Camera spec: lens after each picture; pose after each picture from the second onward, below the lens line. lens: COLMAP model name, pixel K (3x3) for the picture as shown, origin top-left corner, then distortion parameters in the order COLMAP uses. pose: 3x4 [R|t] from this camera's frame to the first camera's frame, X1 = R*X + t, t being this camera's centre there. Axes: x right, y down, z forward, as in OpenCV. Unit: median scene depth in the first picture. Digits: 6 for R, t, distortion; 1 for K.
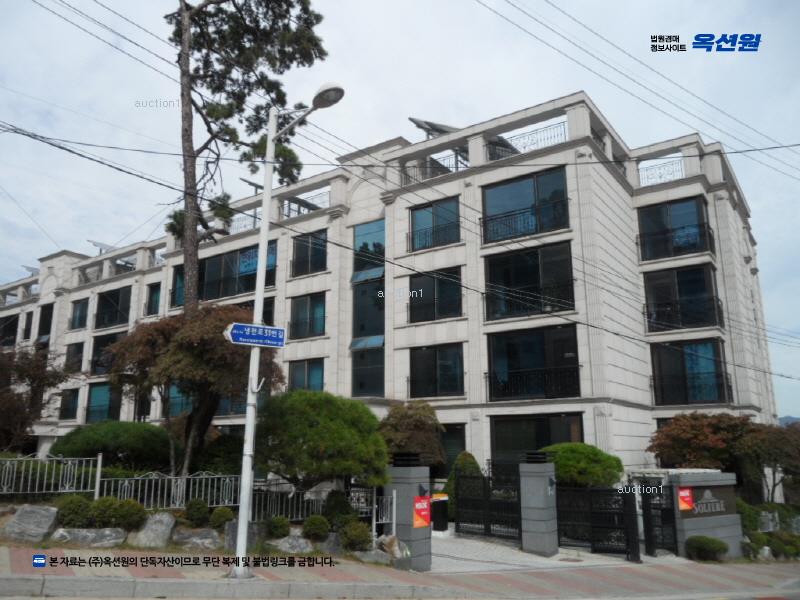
lens RADIAL K [[658.0, 0, 400.0], [0, 658.0, 300.0], [0, 0, 1]] dist [-0.003227, -0.002871]
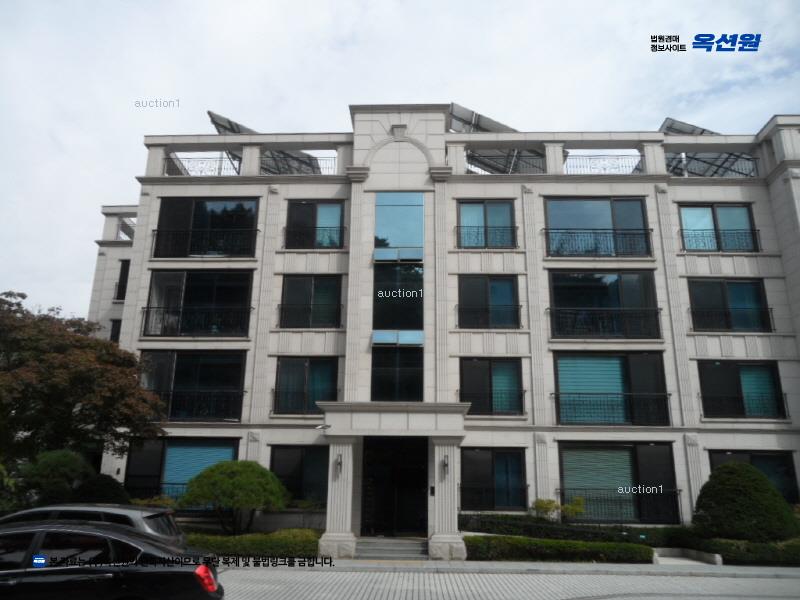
lens RADIAL K [[633.7, 0, 400.0], [0, 633.7, 300.0], [0, 0, 1]] dist [-0.032619, -0.000626]
pose [[0.843838, 0.166547, 0.510097, -0.507031], [-0.143189, 0.986033, -0.085068, 0.084522], [-0.517140, -0.001257, 0.855900, 0.339993]]
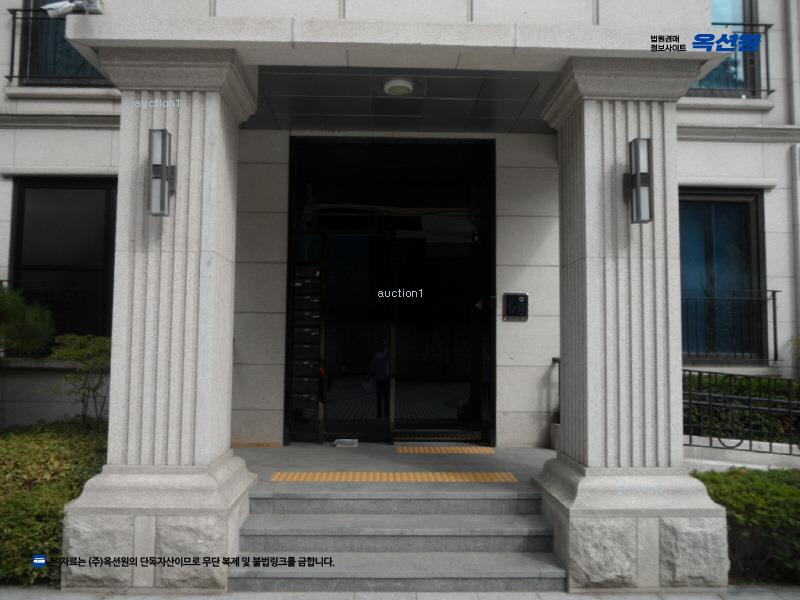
lens RADIAL K [[658.0, 0, 400.0], [0, 658.0, 300.0], [0, 0, 1]] dist [-0.003227, -0.002871]
pose [[0.810409, 0.036529, 0.584724, -0.215607], [-0.151514, 0.977168, 0.148948, 0.213309], [-0.565933, -0.209303, 0.797441, 0.815786]]
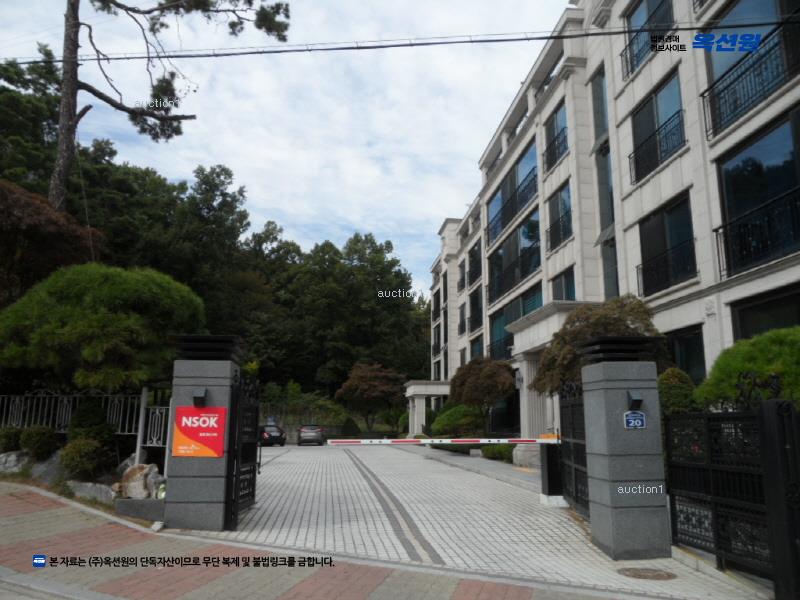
lens RADIAL K [[633.7, 0, 400.0], [0, 633.7, 300.0], [0, 0, 1]] dist [-0.032619, -0.000626]
pose [[0.652752, -0.135639, -0.745330, 0.330581], [0.160328, 0.986290, -0.039077, 0.142657], [0.740412, -0.093990, 0.665549, 0.427691]]
